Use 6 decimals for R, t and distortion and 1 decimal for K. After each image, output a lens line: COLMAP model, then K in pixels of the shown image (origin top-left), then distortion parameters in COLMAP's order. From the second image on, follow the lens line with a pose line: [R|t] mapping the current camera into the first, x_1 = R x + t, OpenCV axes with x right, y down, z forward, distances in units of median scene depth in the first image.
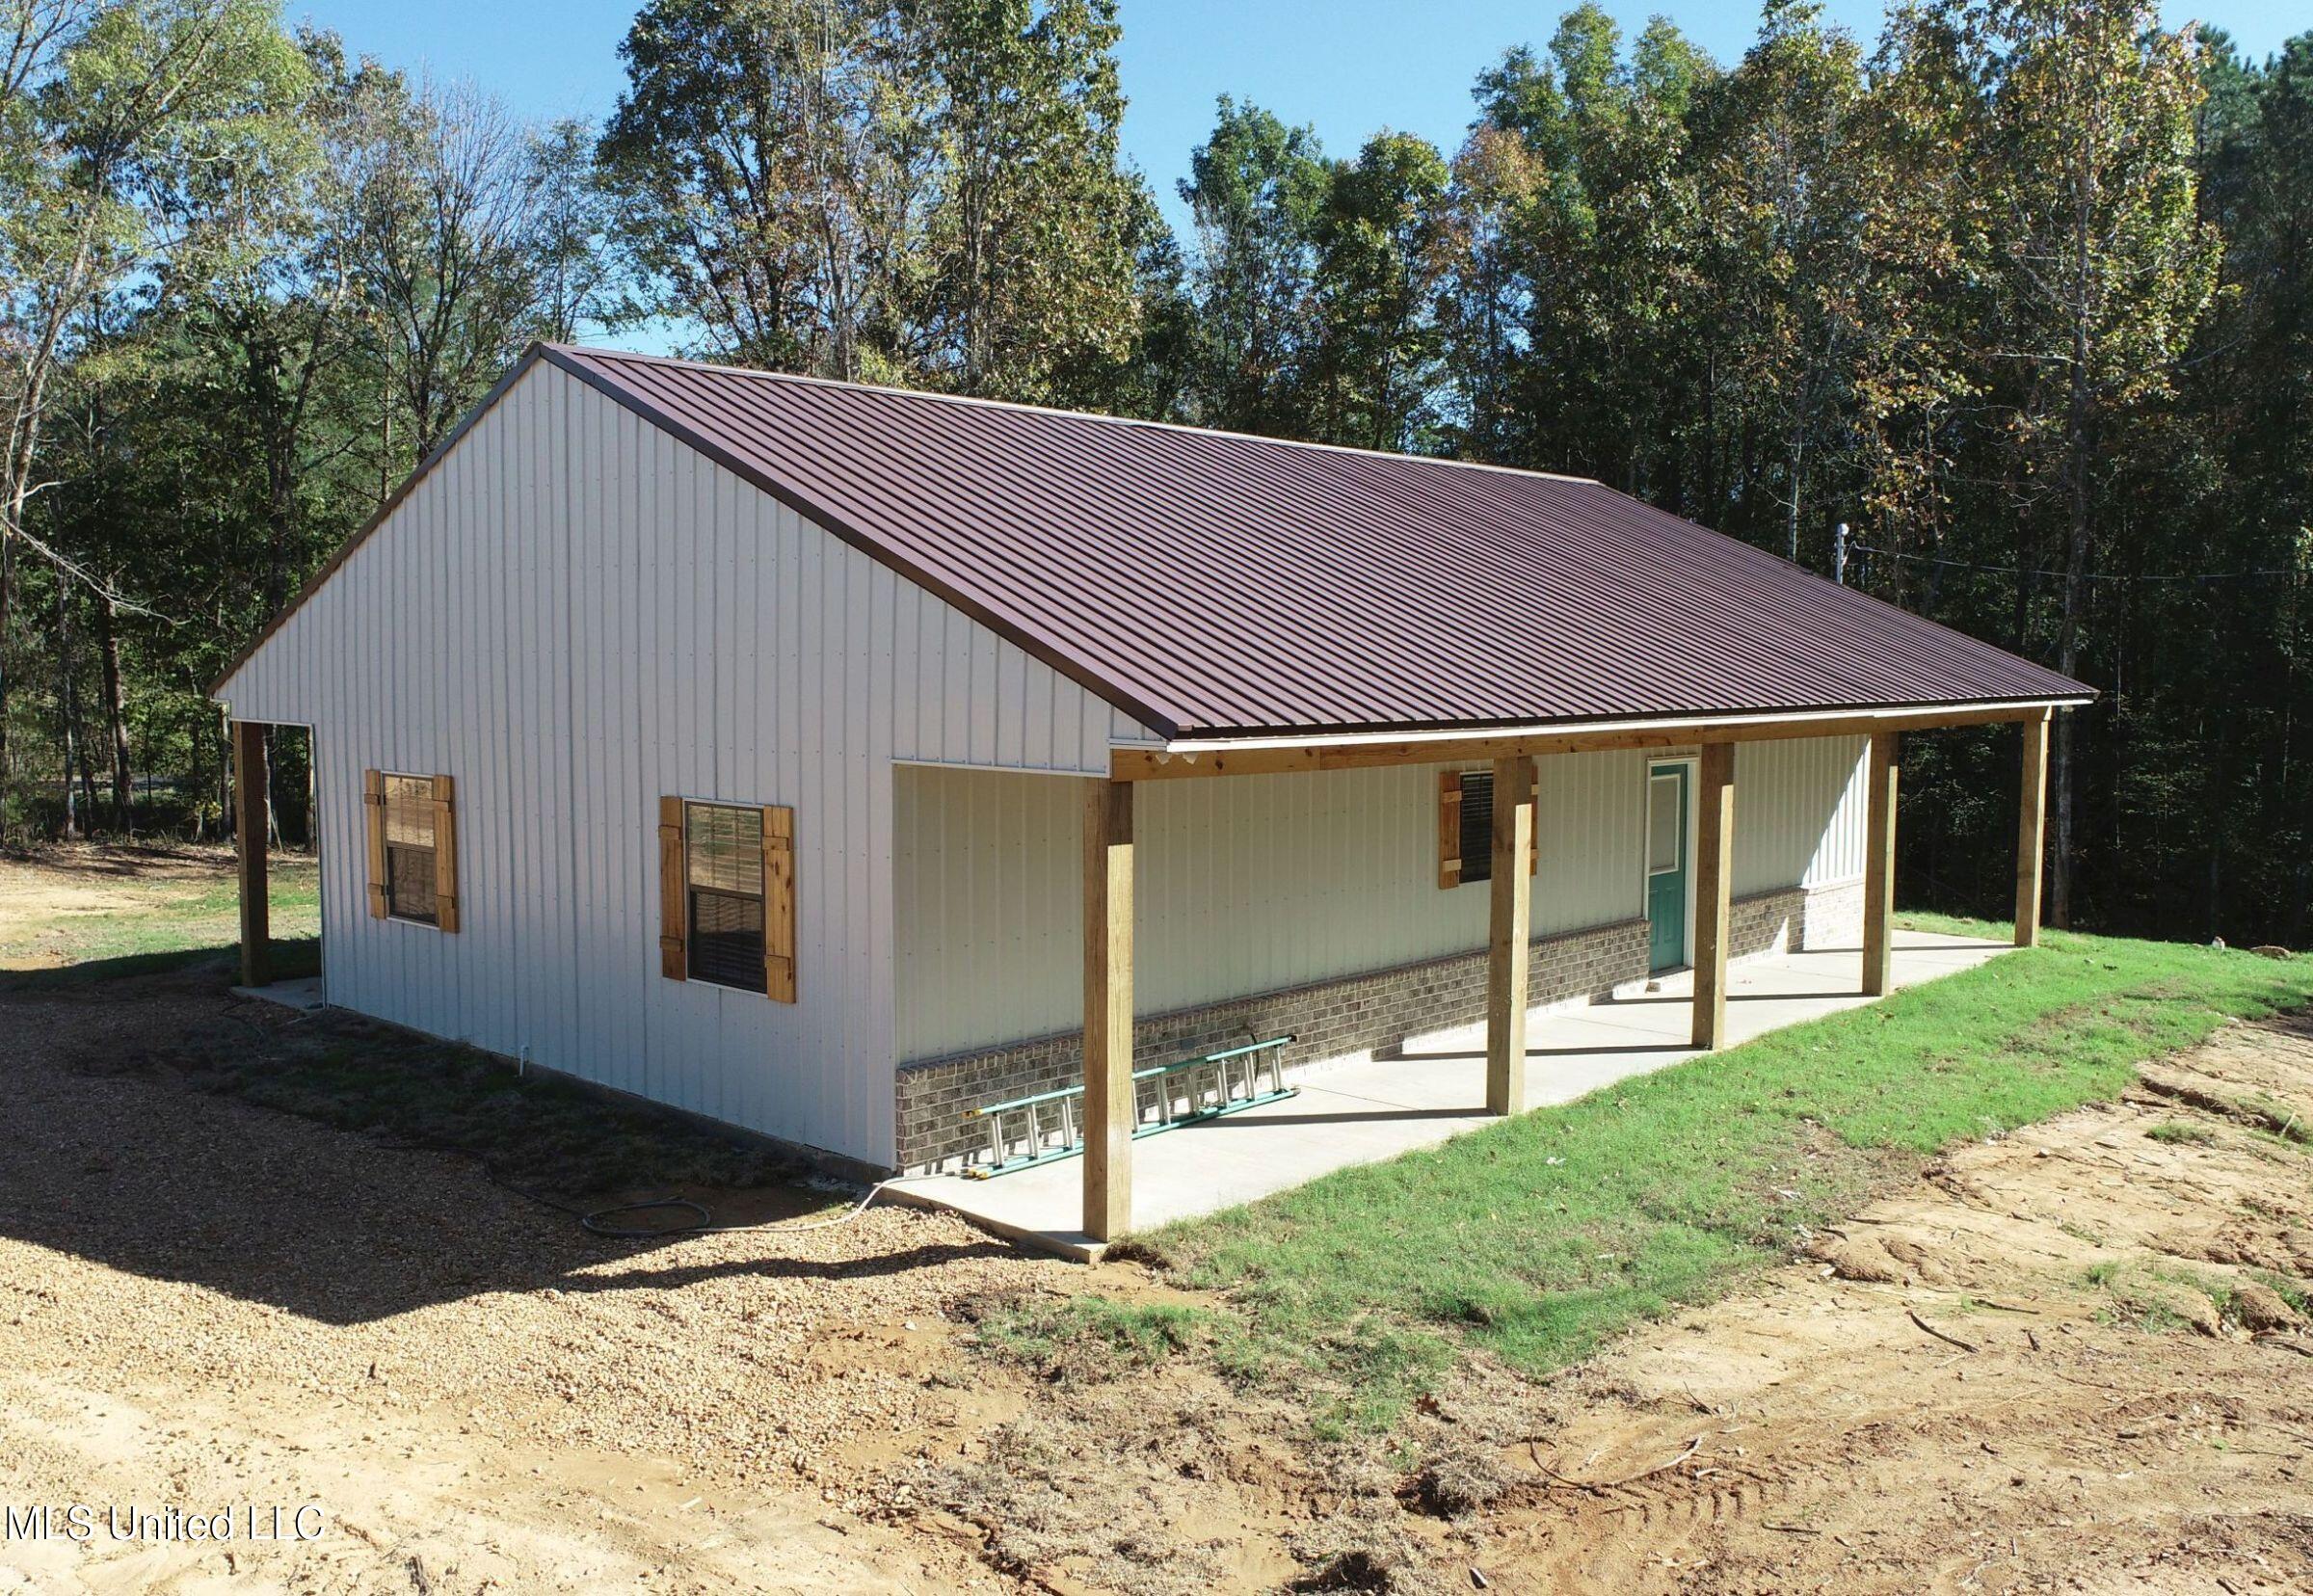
lens RADIAL K [[1886.1, 0, 1156.5], [0, 1886.1, 798.0], [0, 0, 1]] dist [-0.014115, -0.012967]
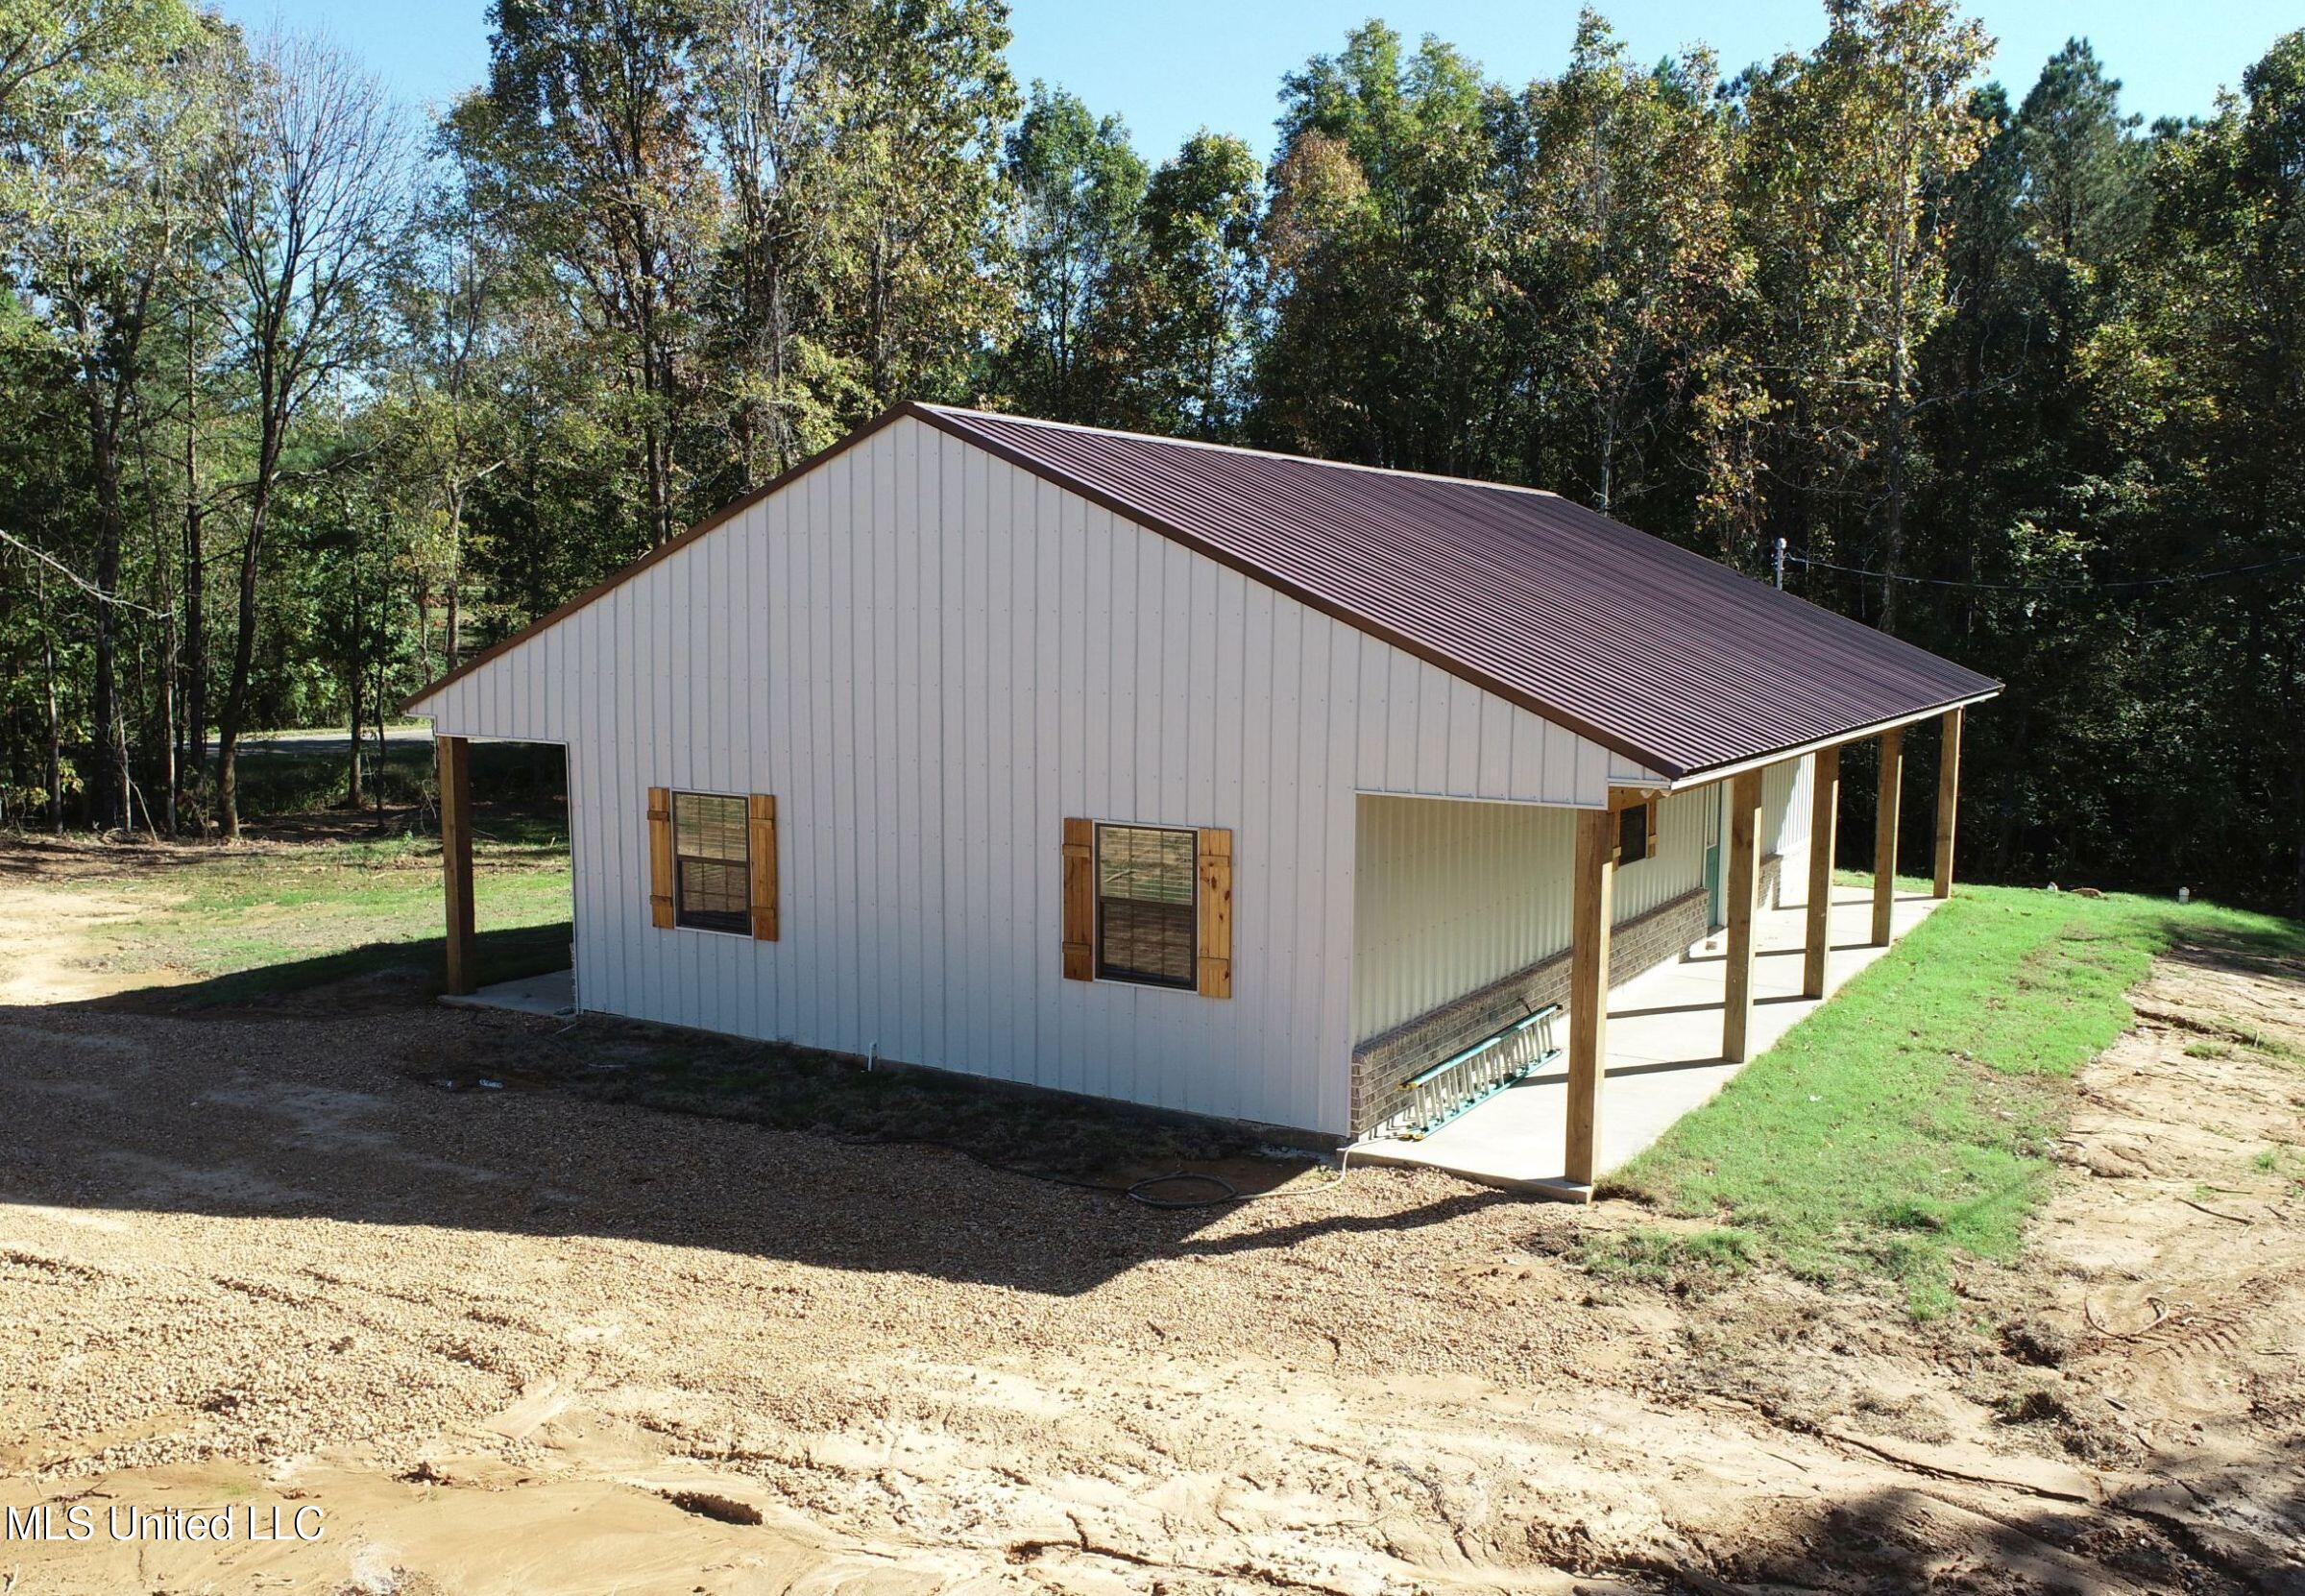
lens RADIAL K [[1879.4, 0, 1152.5], [0, 1879.4, 798.0], [0, 0, 1]] dist [-0.014115, -0.012967]
pose [[0.978453, -0.020114, 0.205485, -0.504920], [0.013772, 0.999385, 0.032249, -0.055162], [-0.206008, -0.028724, 0.978129, -0.121088]]
